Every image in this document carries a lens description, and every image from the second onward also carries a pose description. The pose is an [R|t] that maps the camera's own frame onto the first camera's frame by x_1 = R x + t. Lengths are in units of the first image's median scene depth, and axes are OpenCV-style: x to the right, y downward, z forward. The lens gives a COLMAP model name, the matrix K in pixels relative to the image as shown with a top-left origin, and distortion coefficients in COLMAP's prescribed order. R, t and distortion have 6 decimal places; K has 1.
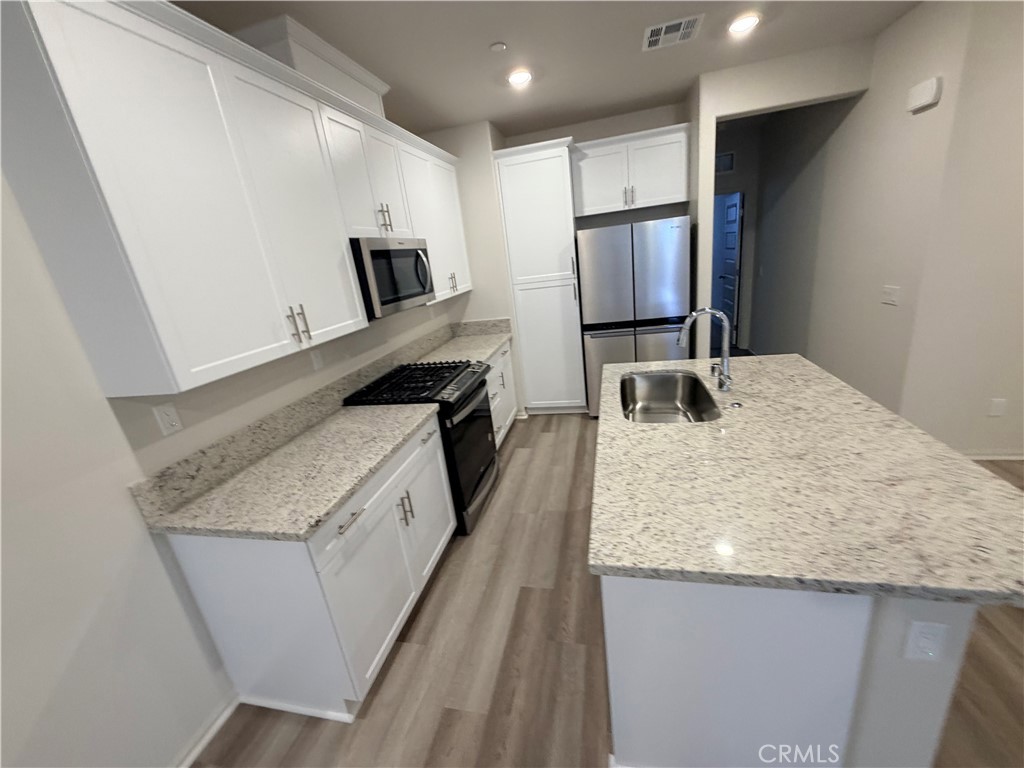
lens RADIAL K [[409.3, 0, 511.3], [0, 409.3, 386.3], [0, 0, 1]] dist [-0.002261, 0.001989]
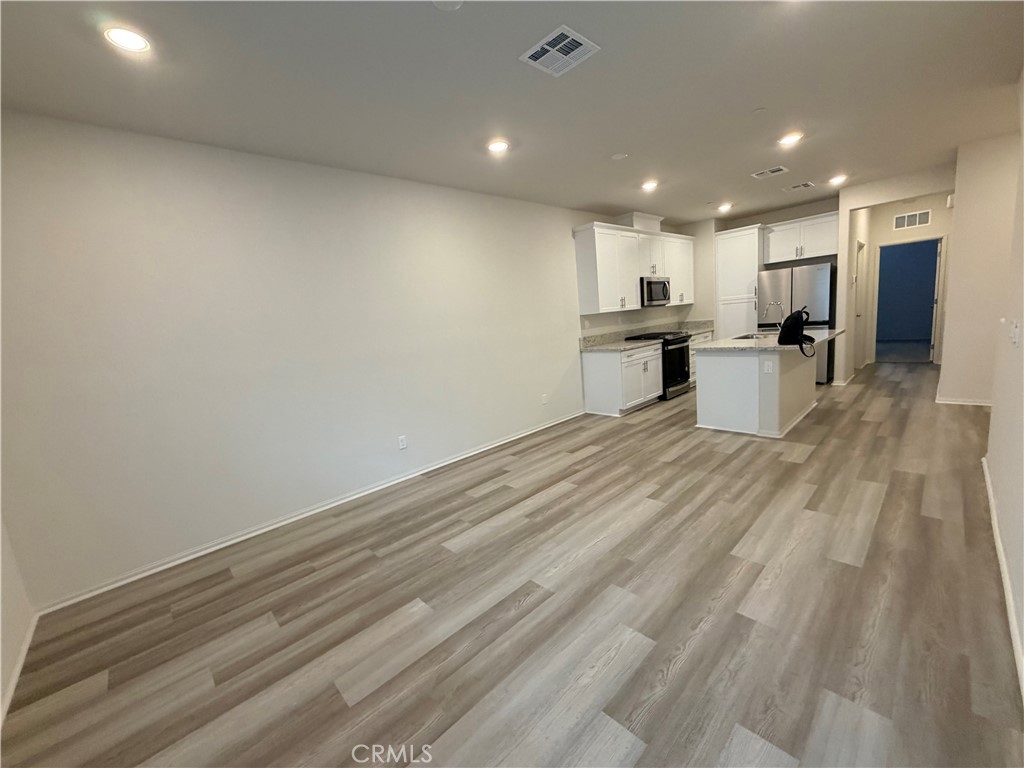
lens RADIAL K [[409.3, 0, 509.0], [0, 409.3, 386.7], [0, 0, 1]] dist [-0.002261, 0.001989]
pose [[0.832802, 0.134453, -0.536994, 0.435559], [-0.178686, 0.983421, -0.030888, 0.583944], [0.523939, 0.121677, 0.843020, -1.635587]]
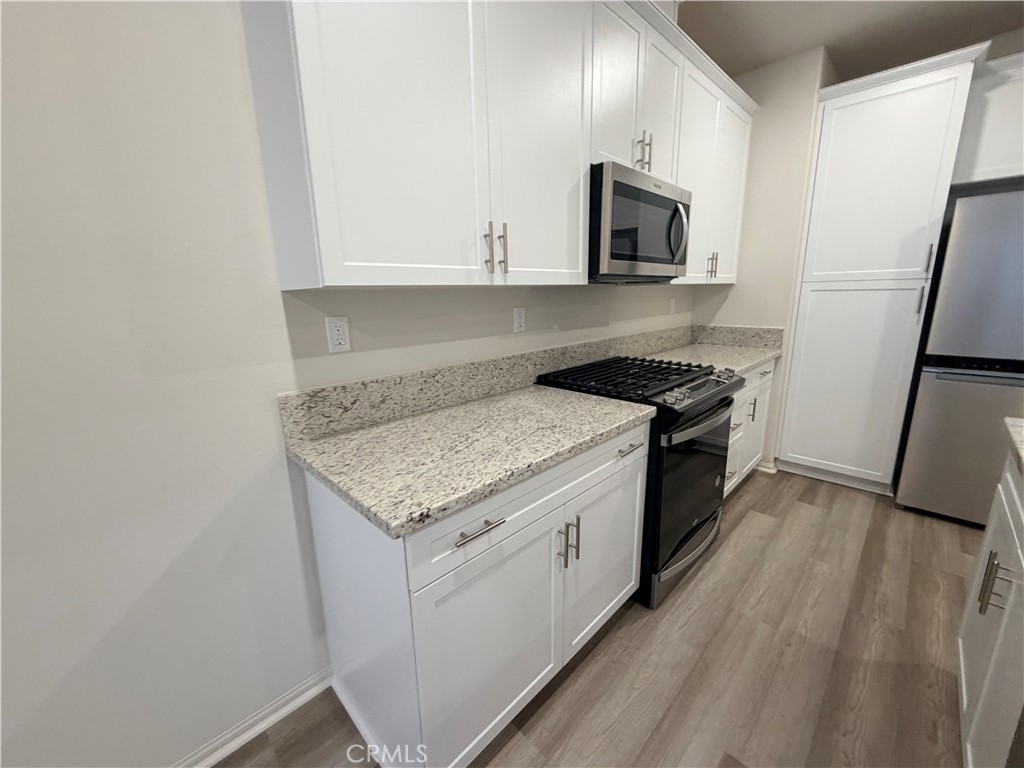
lens RADIAL K [[409.3, 0, 509.9], [0, 409.3, 384.9], [0, 0, 1]] dist [-0.002261, 0.001989]
pose [[0.840882, 0.215643, -0.496403, -0.052715], [-0.240187, 0.970614, 0.014781, 0.053976], [0.485004, 0.106801, 0.867966, 0.286167]]
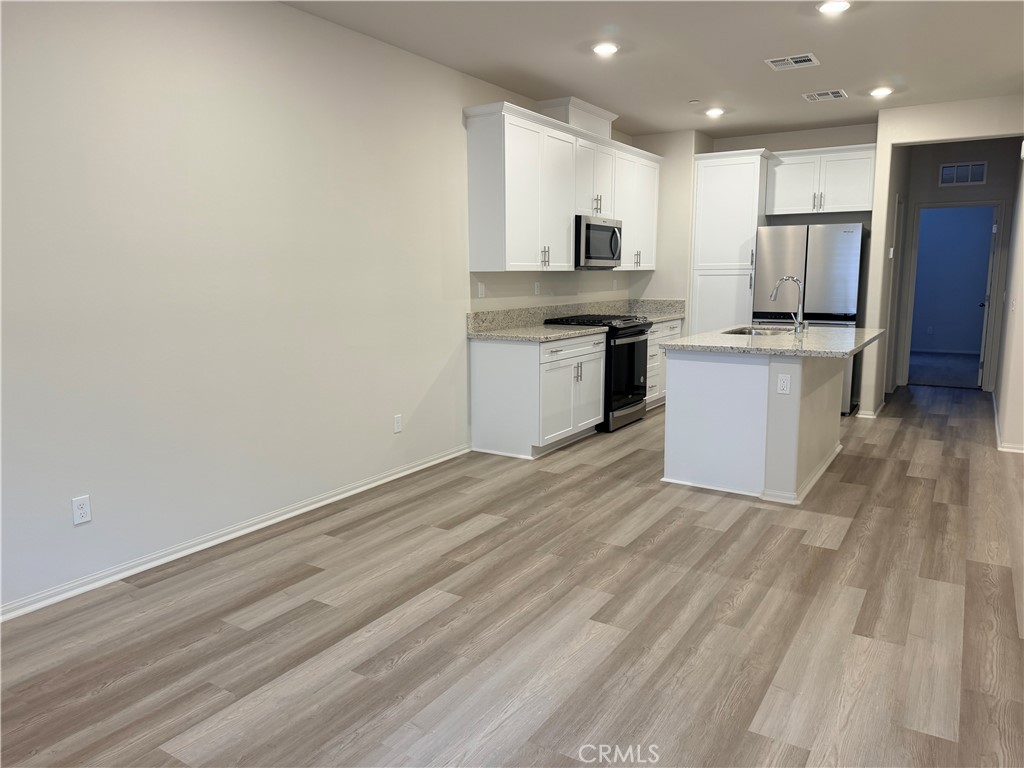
lens RADIAL K [[713.7, 0, 513.3], [0, 713.7, 388.2], [0, 0, 1]] dist [0.068279, -0.088216]
pose [[0.936327, 0.167911, -0.308379, 0.332633], [-0.206748, 0.973506, -0.097677, 0.579284], [0.283808, 0.155214, 0.946235, -1.505015]]
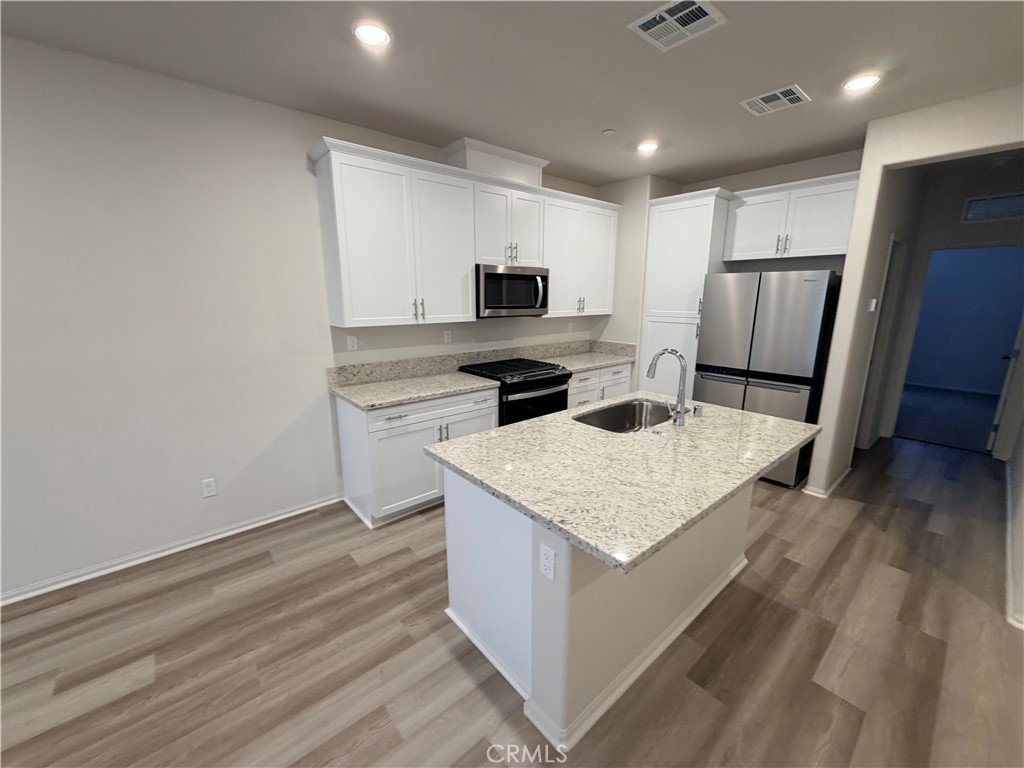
lens RADIAL K [[409.3, 0, 510.5], [0, 409.3, 385.8], [0, 0, 1]] dist [-0.002261, 0.001989]
pose [[0.794755, 0.249054, -0.553477, 0.635318], [-0.277913, 0.960041, 0.032936, -0.001978], [0.539563, 0.127642, 0.832213, -0.160005]]
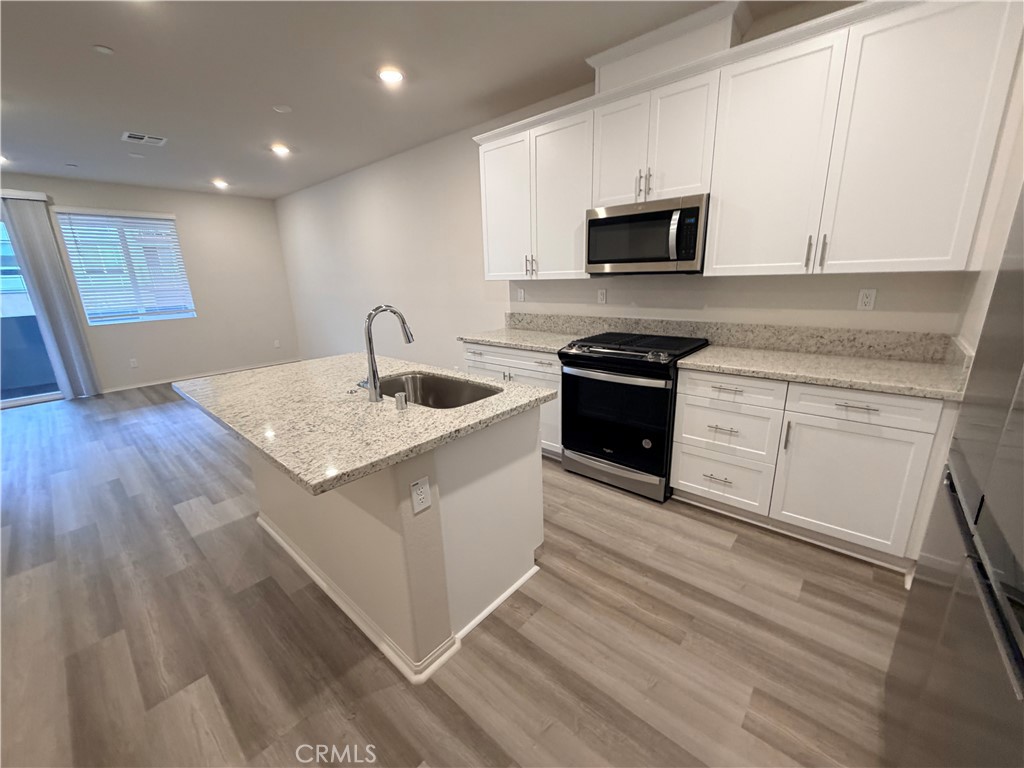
lens RADIAL K [[409.3, 0, 510.3], [0, 409.3, 386.2], [0, 0, 1]] dist [-0.002261, 0.001989]
pose [[-0.472025, 0.361628, -0.804001, 0.929726], [-0.185585, 0.850797, 0.491632, -0.438783], [0.861830, 0.381273, -0.334485, 1.312430]]
